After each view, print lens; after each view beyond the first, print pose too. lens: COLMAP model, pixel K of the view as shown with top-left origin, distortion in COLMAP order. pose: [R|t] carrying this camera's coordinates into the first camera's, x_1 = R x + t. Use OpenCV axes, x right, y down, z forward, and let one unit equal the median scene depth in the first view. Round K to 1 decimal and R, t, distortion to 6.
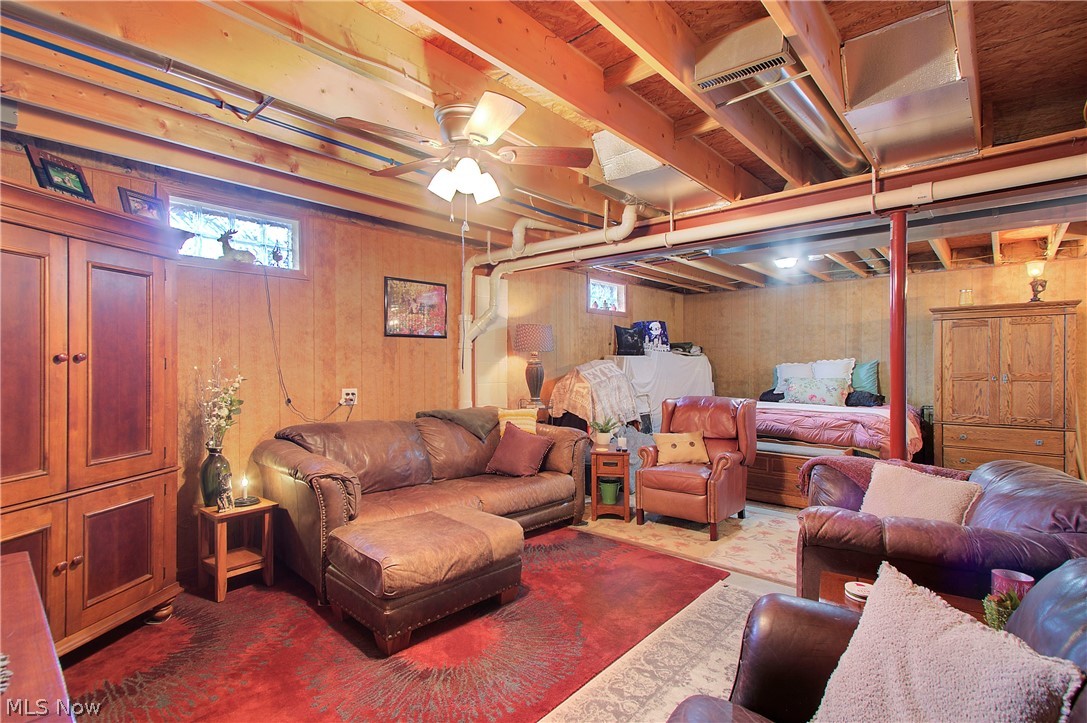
lens RADIAL K [[501.0, 0, 541.6], [0, 501.0, 364.6], [0, 0, 1]] dist [0.000218, 0.001686]
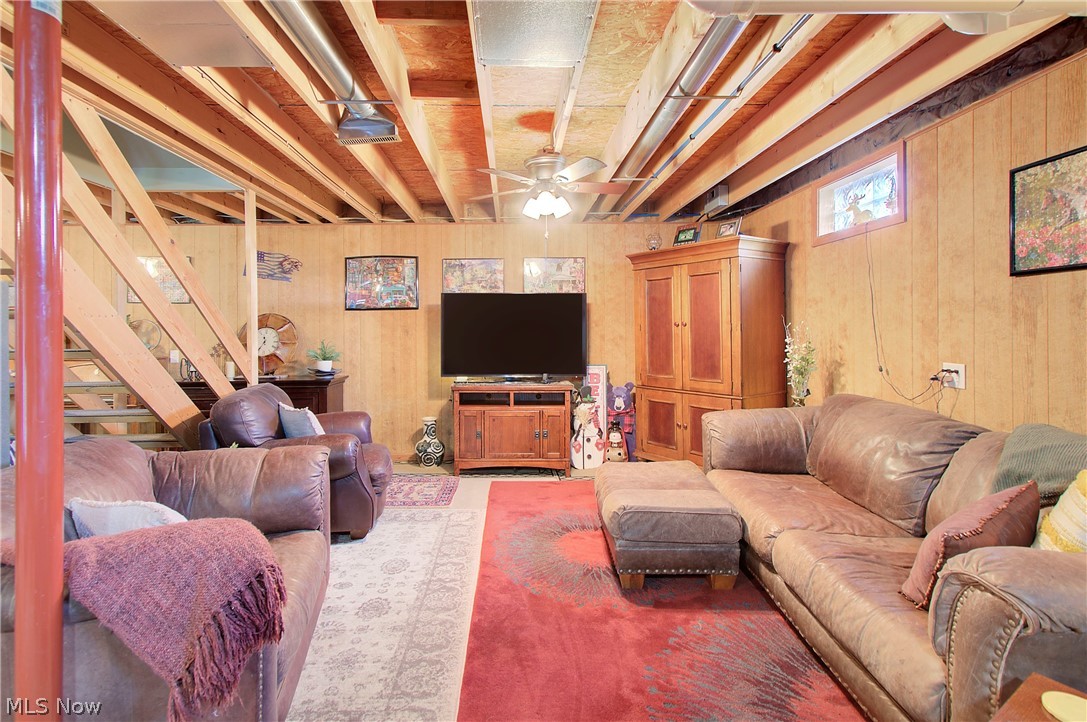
lens RADIAL K [[501.0, 0, 515.0], [0, 501.0, 326.5], [0, 0, 1]] dist [0.000218, 0.001686]
pose [[-0.735449, 0.001406, -0.677579, 0.516786], [0.002035, 0.999998, -0.000134, -0.002447], [0.677577, -0.001478, -0.735450, 1.133477]]
